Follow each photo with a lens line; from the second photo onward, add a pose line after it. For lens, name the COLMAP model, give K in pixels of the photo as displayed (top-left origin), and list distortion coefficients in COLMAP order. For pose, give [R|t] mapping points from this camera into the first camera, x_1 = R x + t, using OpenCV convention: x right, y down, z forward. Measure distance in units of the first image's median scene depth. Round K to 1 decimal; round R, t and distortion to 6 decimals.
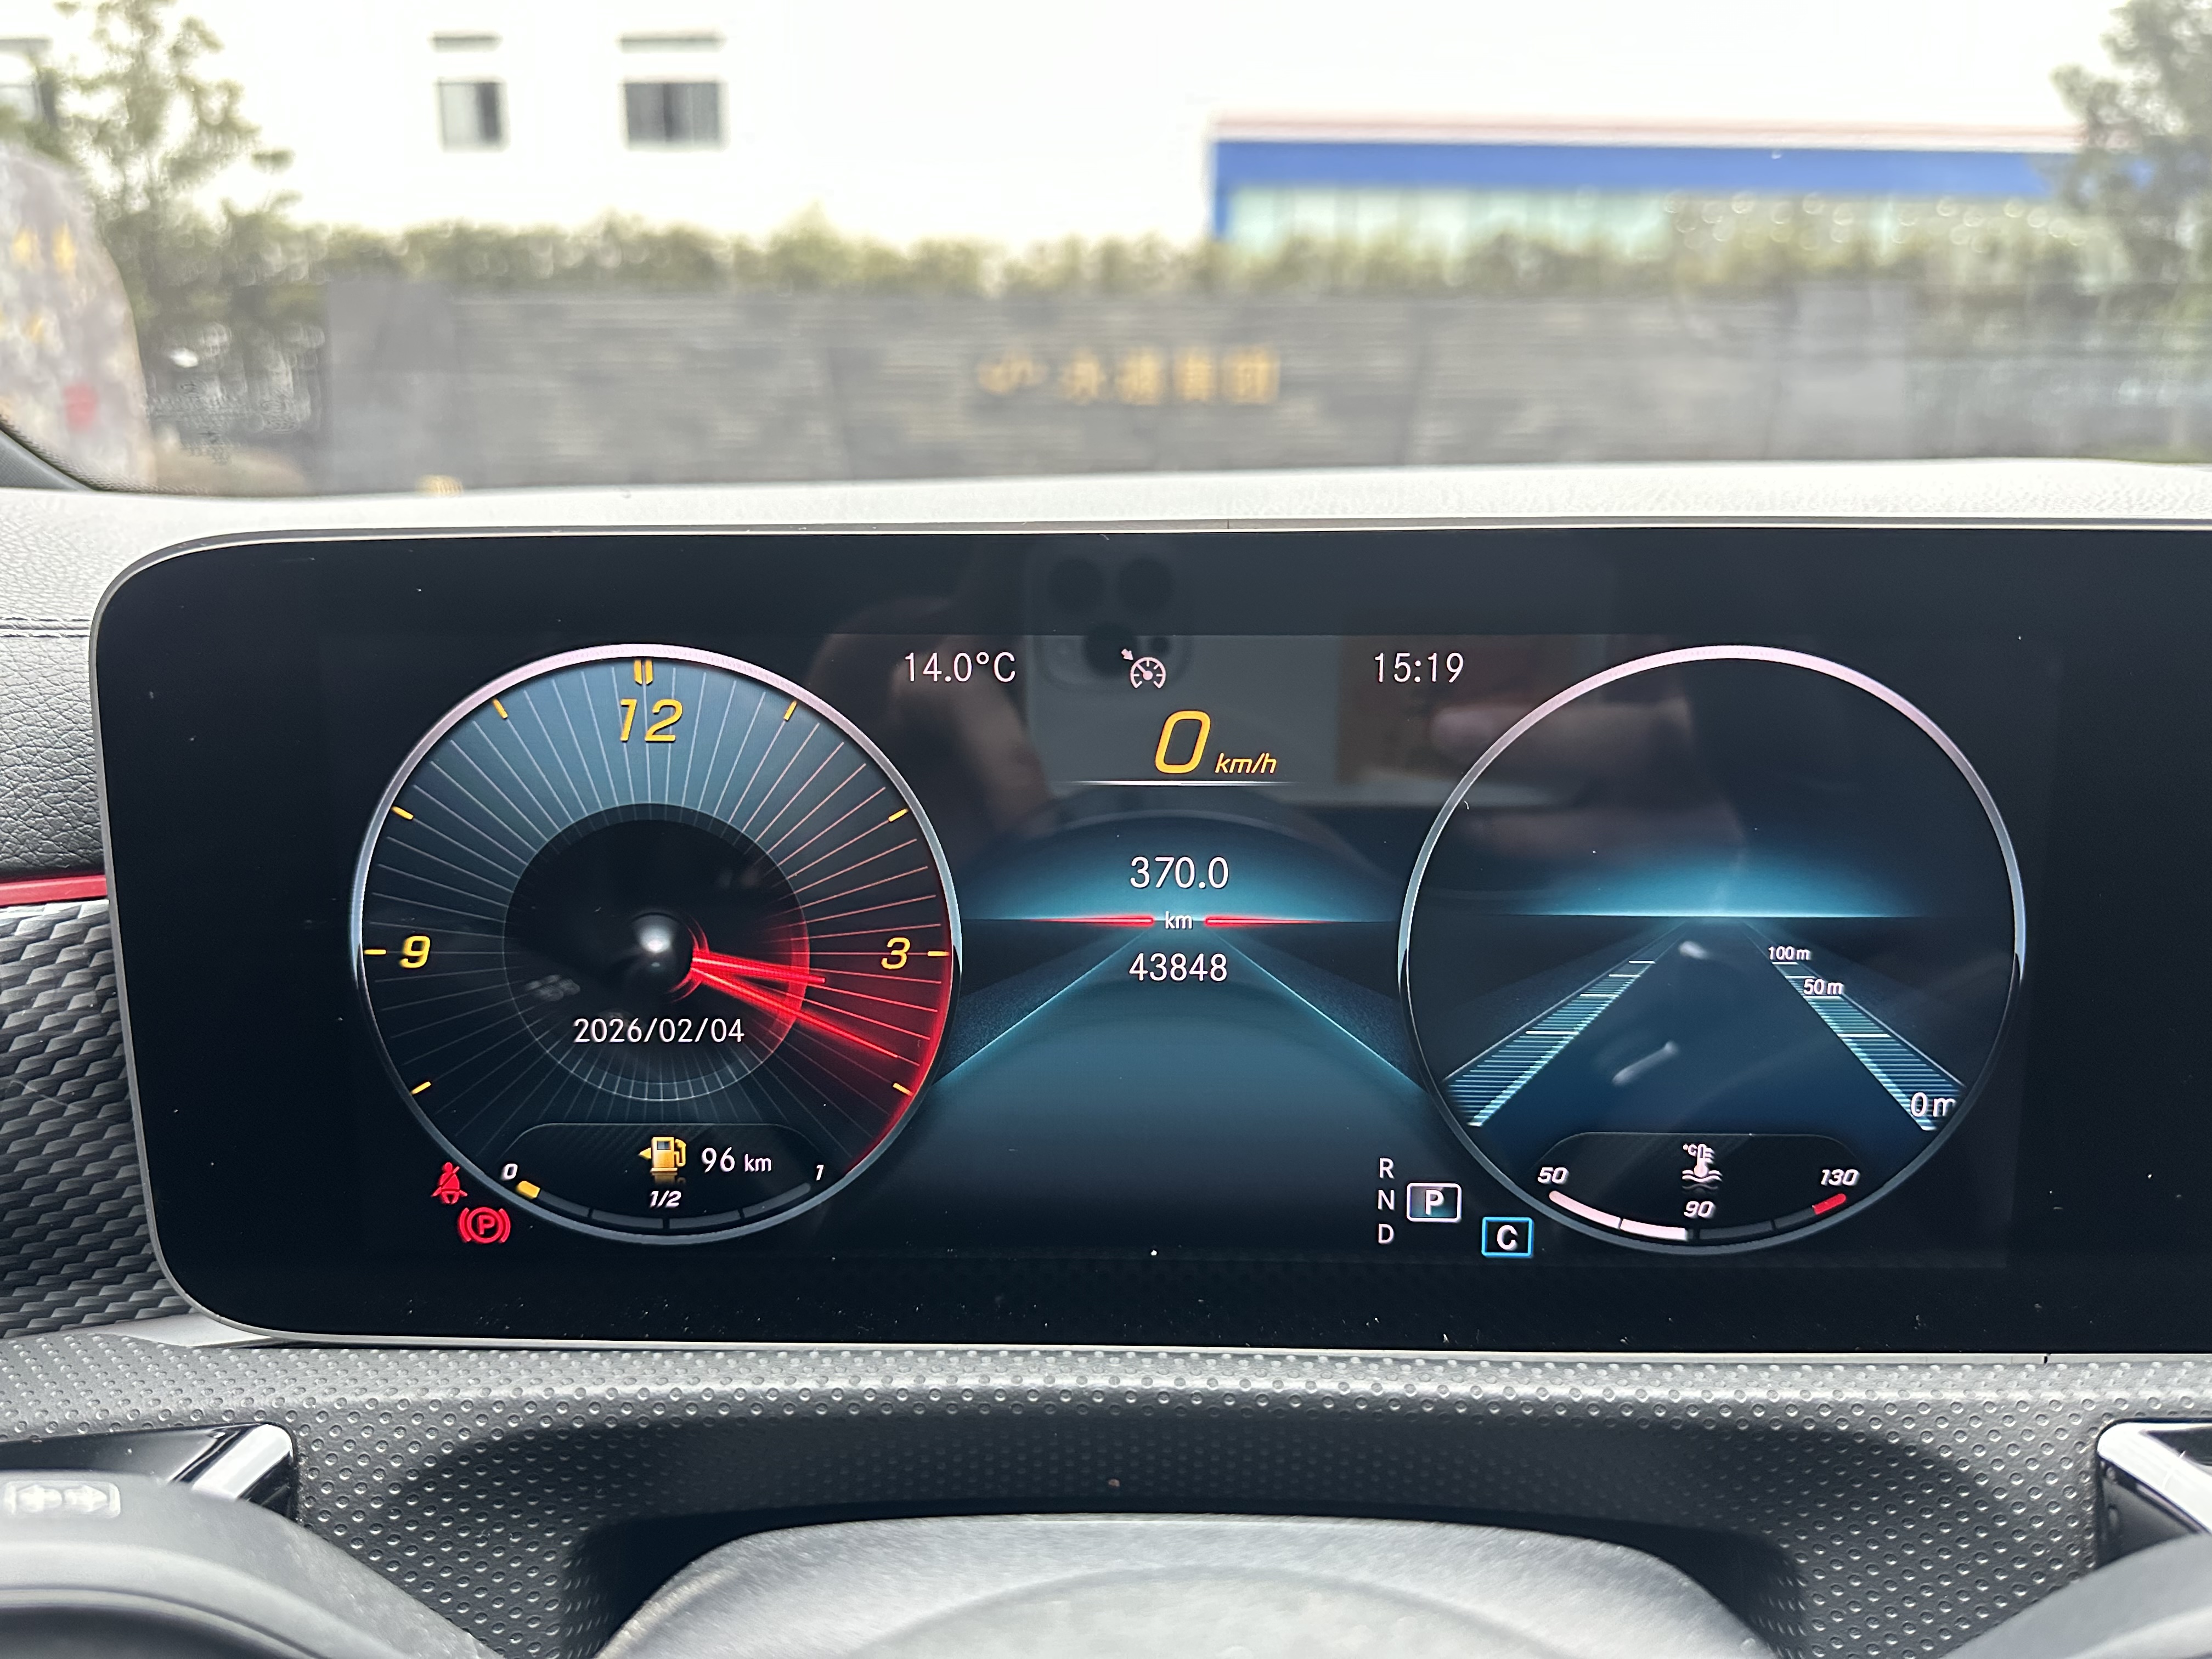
lens RADIAL K [[1551.4, 0, 1103.9], [0, 1551.4, 845.8], [0, 0, 1]] dist [0.044688, -0.066169]
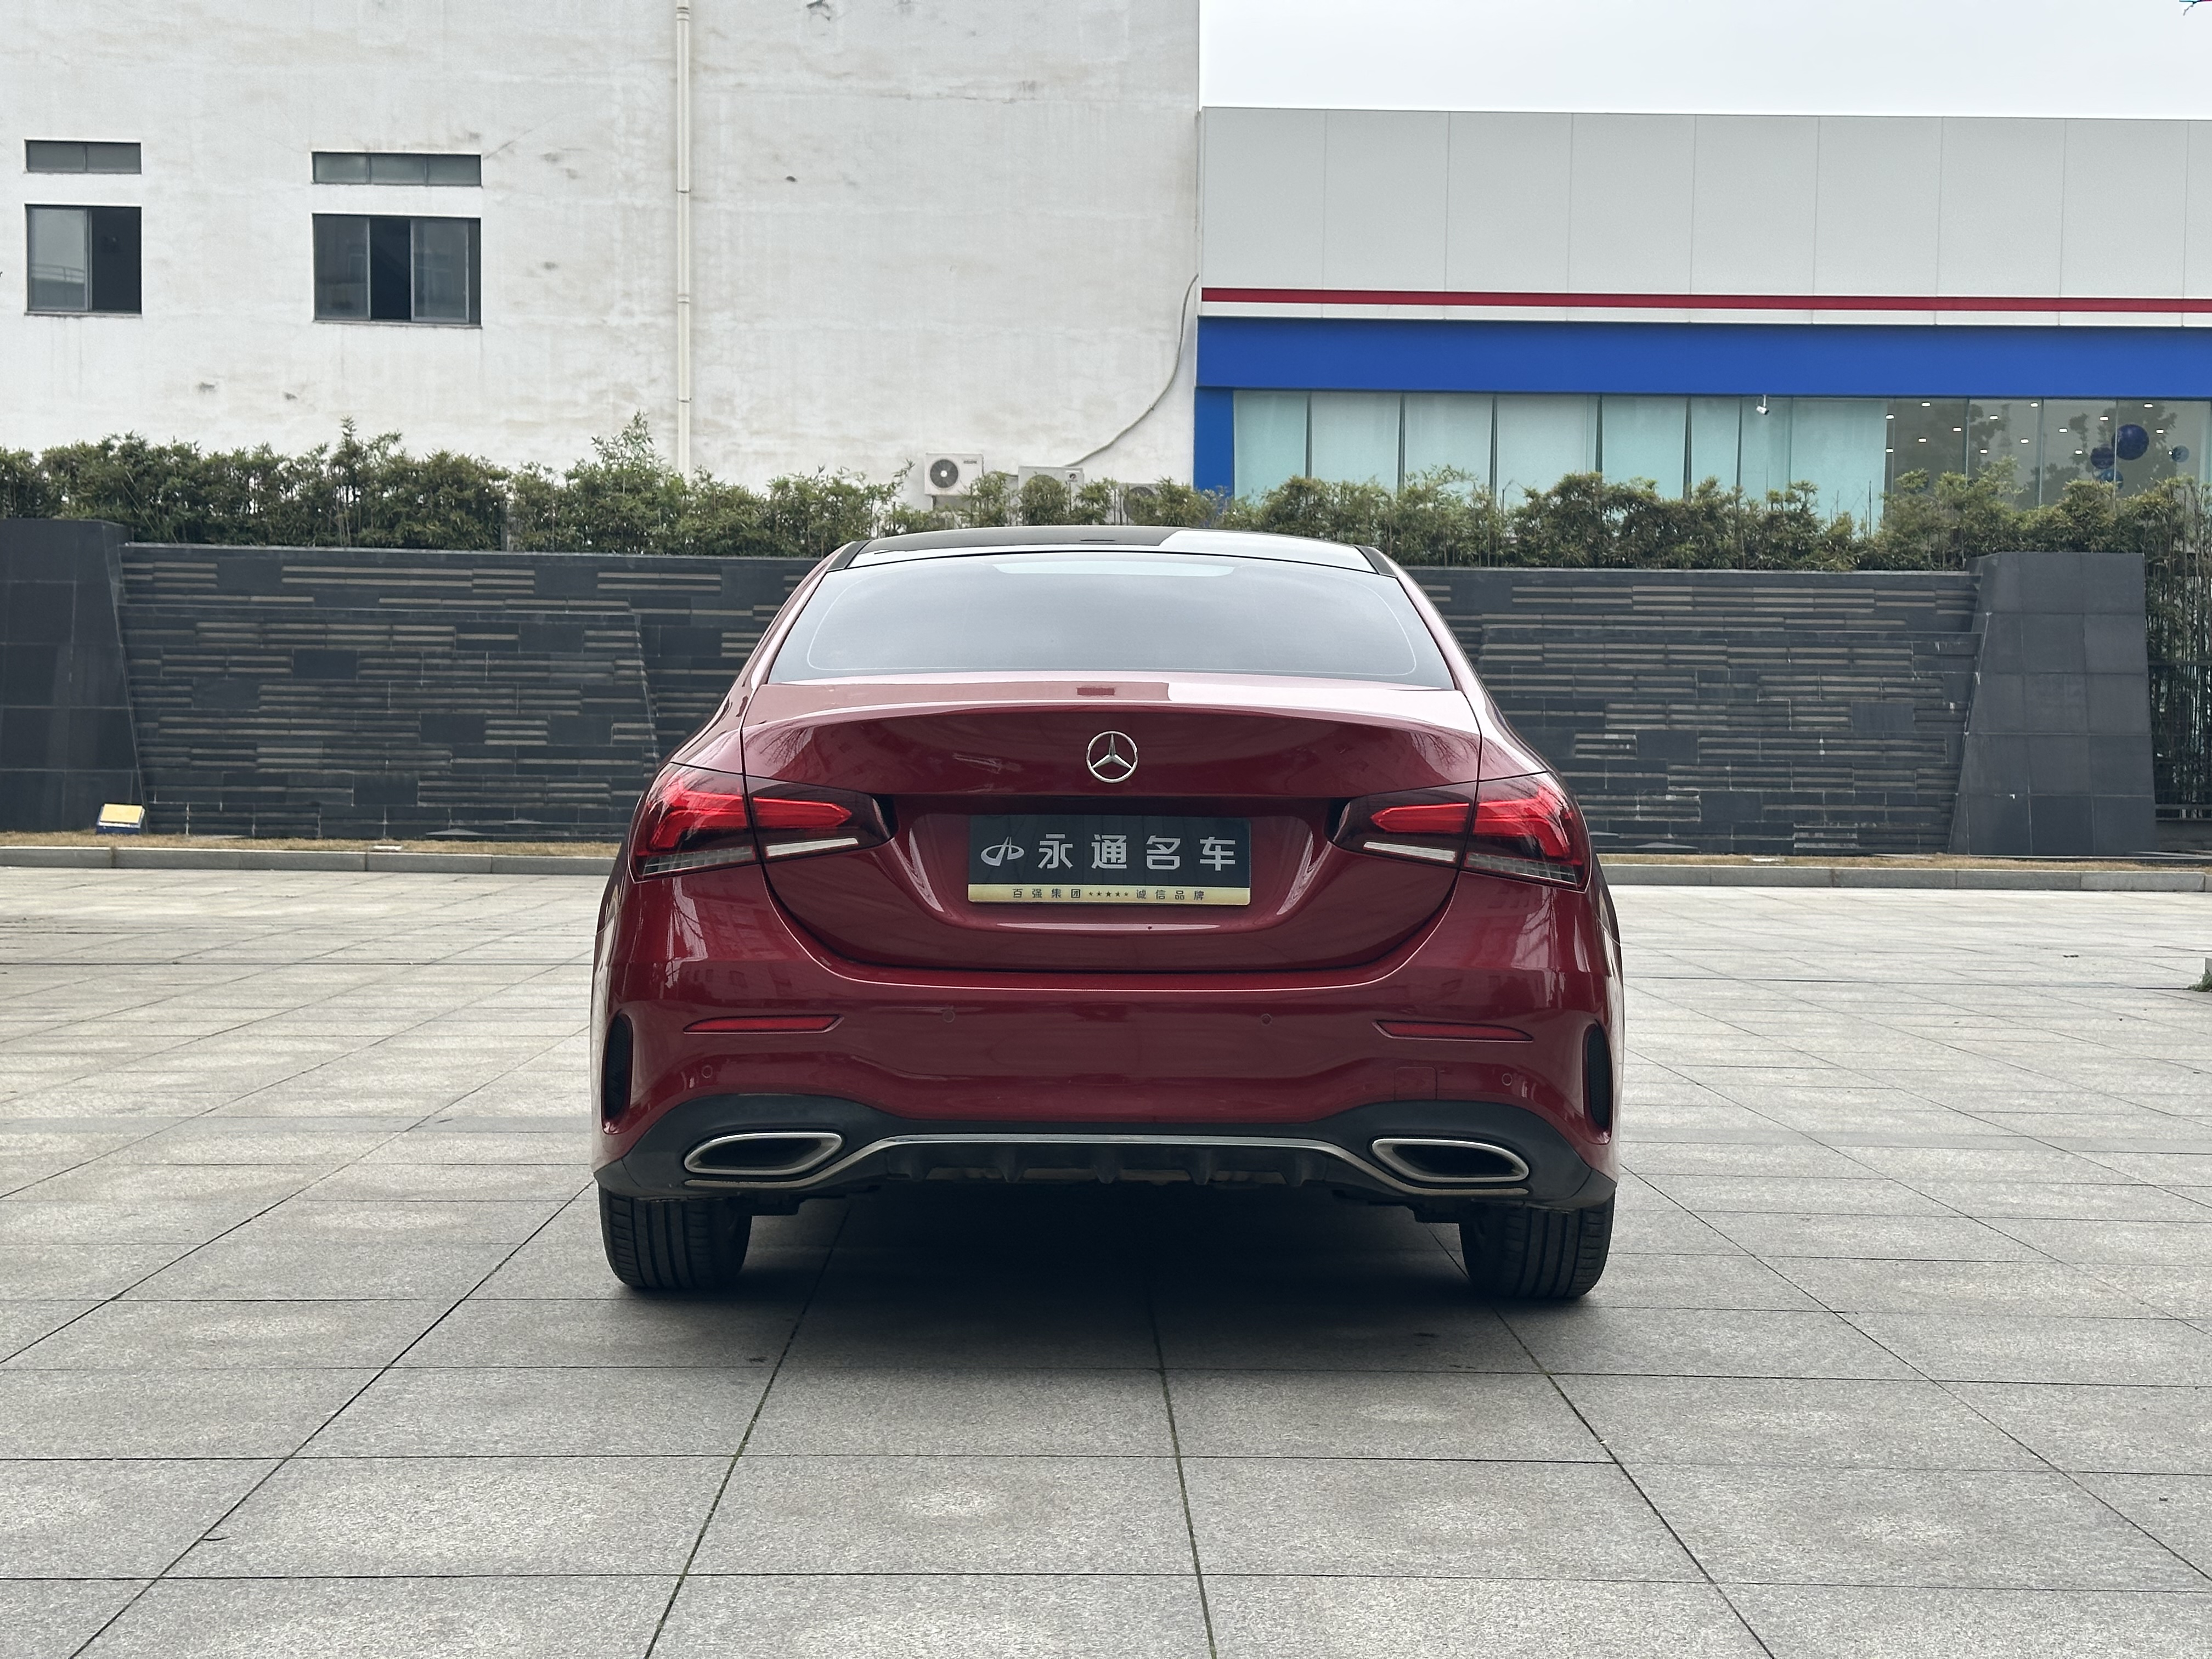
lens RADIAL K [[3416.1, 0, 1106.1], [0, 3416.1, 832.9], [0, 0, 1]] dist [0.183499, 0.000000]
pose [[0.999840, 0.011466, 0.013704, 0.011412], [-0.007989, 0.972897, -0.231103, 0.143699], [-0.015982, 0.230956, 0.972833, -0.530474]]
